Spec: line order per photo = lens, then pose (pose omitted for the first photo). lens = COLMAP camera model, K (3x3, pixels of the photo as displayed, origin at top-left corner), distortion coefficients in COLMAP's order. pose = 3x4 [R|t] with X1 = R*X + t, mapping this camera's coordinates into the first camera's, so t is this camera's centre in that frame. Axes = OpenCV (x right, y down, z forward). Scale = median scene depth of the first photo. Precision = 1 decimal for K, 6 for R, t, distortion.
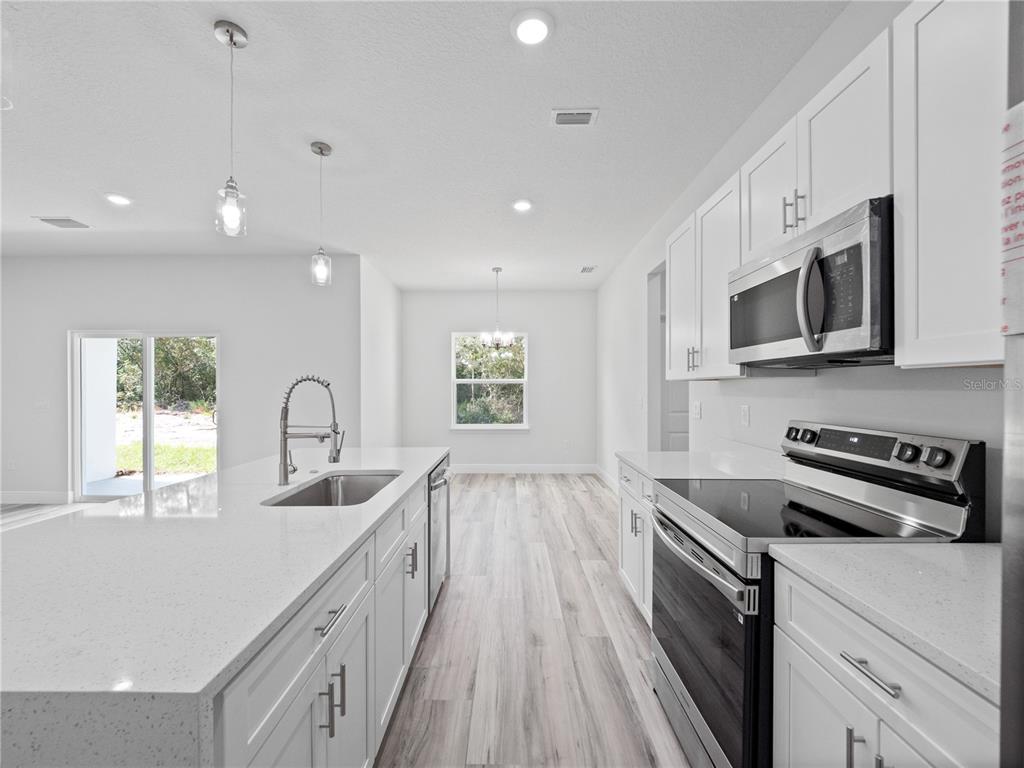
lens RADIAL K [[433.8, 0, 505.8], [0, 433.8, 390.8], [0, 0, 1]] dist [-0.003611, -0.001392]
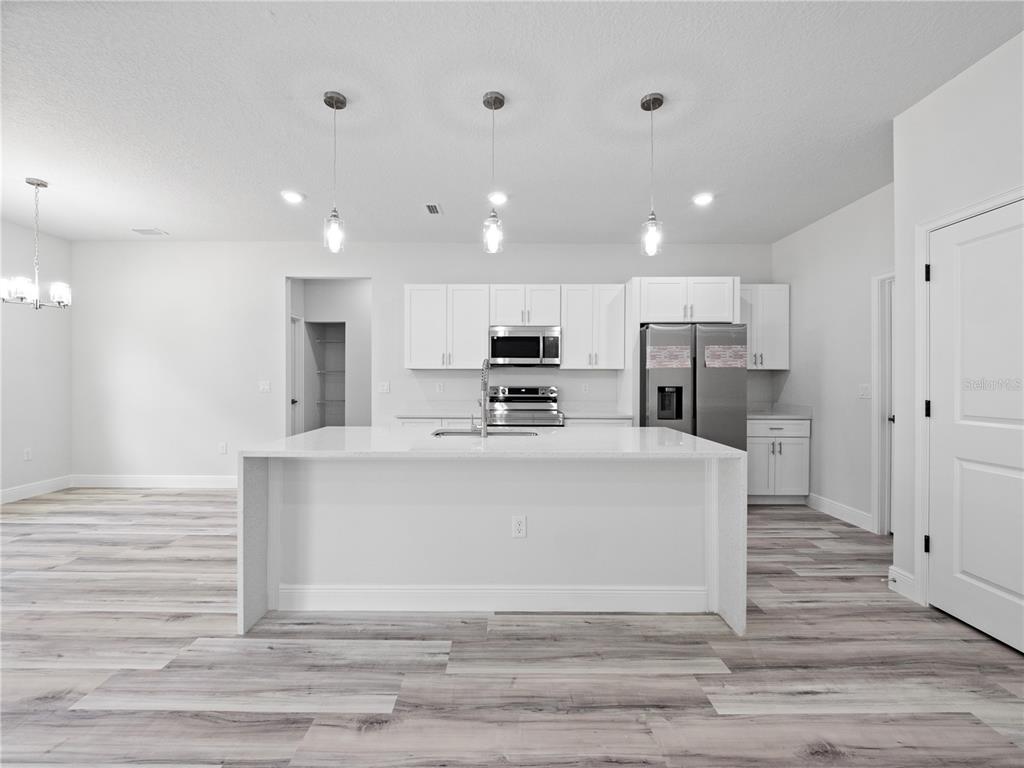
lens RADIAL K [[433.8, 0, 502.6], [0, 433.8, 380.3], [0, 0, 1]] dist [-0.003611, -0.001392]
pose [[-0.009713, 0.000873, 0.999952, -0.874829], [0.001443, 0.999999, -0.000859, 0.015472], [-0.999952, 0.001435, -0.009715, 0.436620]]
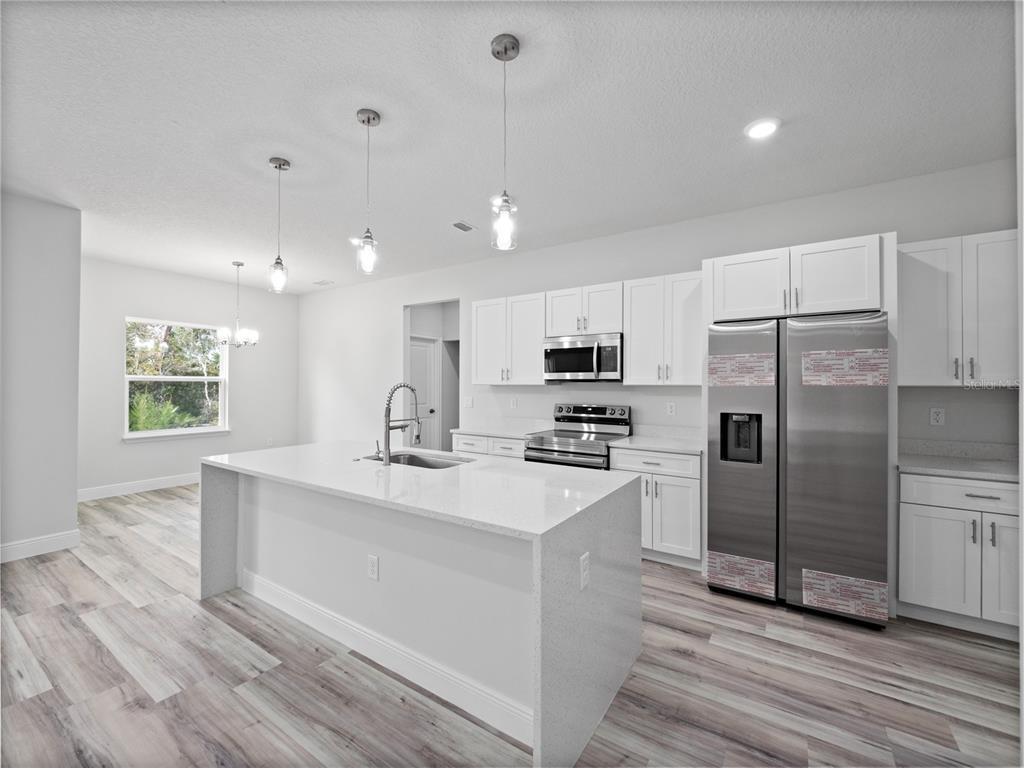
lens RADIAL K [[433.8, 0, 502.3], [0, 433.8, 379.9], [0, 0, 1]] dist [-0.003611, -0.001392]
pose [[0.551421, 0.010857, 0.834156, -0.659335], [-0.000285, 0.999918, -0.012827, -0.013667], [-0.834227, 0.006835, 0.551379, -0.018440]]
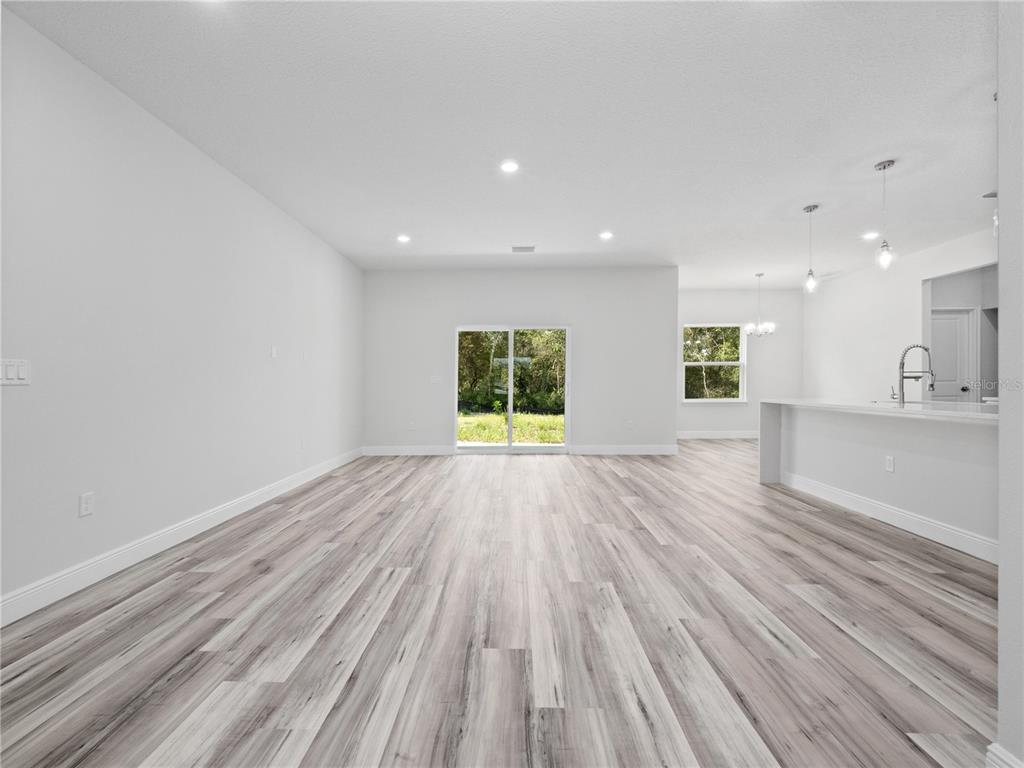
lens RADIAL K [[433.8, 0, 507.3], [0, 433.8, 393.8], [0, 0, 1]] dist [-0.003611, -0.001392]
pose [[0.999867, -0.011153, -0.011895, -1.001340], [0.011374, 0.999761, 0.018667, 0.055117], [0.011684, -0.018799, 0.999755, -0.402646]]
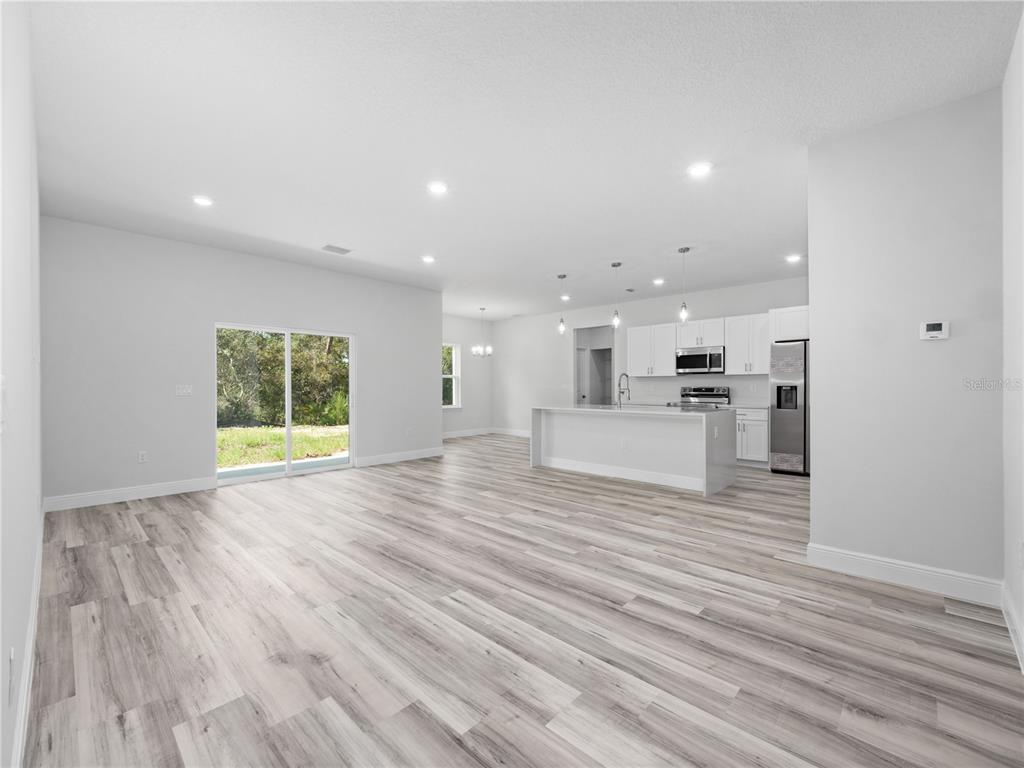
lens RADIAL K [[433.8, 0, 507.5], [0, 433.8, 383.3], [0, 0, 1]] dist [-0.003611, -0.001392]
pose [[0.681681, 0.004796, 0.731634, -1.548803], [0.004978, 0.999925, -0.011193, 0.032835], [-0.731632, 0.011272, 0.681606, -0.252710]]
